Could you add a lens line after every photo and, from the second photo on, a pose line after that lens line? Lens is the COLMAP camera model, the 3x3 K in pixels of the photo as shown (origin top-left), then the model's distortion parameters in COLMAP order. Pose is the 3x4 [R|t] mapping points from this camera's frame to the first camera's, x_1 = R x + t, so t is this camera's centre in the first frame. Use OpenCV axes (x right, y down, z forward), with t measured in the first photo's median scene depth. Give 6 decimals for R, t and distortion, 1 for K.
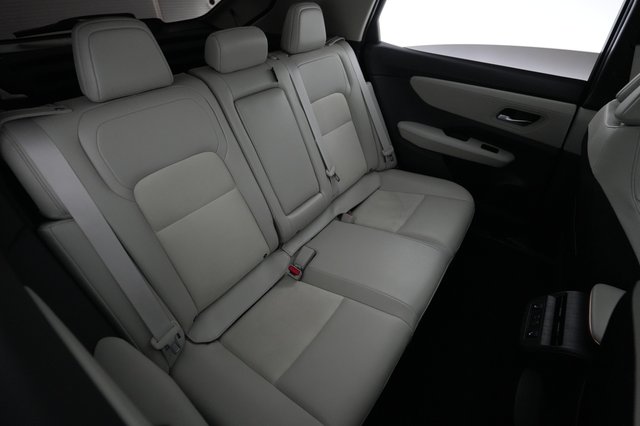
lens RADIAL K [[314.4, 0, 319.0], [0, 314.4, 212.4], [0, 0, 1]] dist [-0.001457, 0.000118]
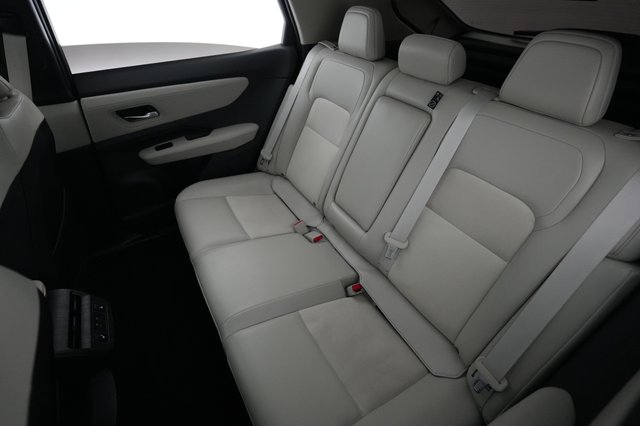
lens RADIAL K [[314.4, 0, 318.3], [0, 314.4, 212.8], [0, 0, 1]] dist [-0.001457, 0.000118]
pose [[-0.399076, 0.533343, -0.745844, 0.667105], [-0.573751, 0.489245, 0.656847, -0.585164], [0.715226, 0.690061, 0.110760, 0.792570]]
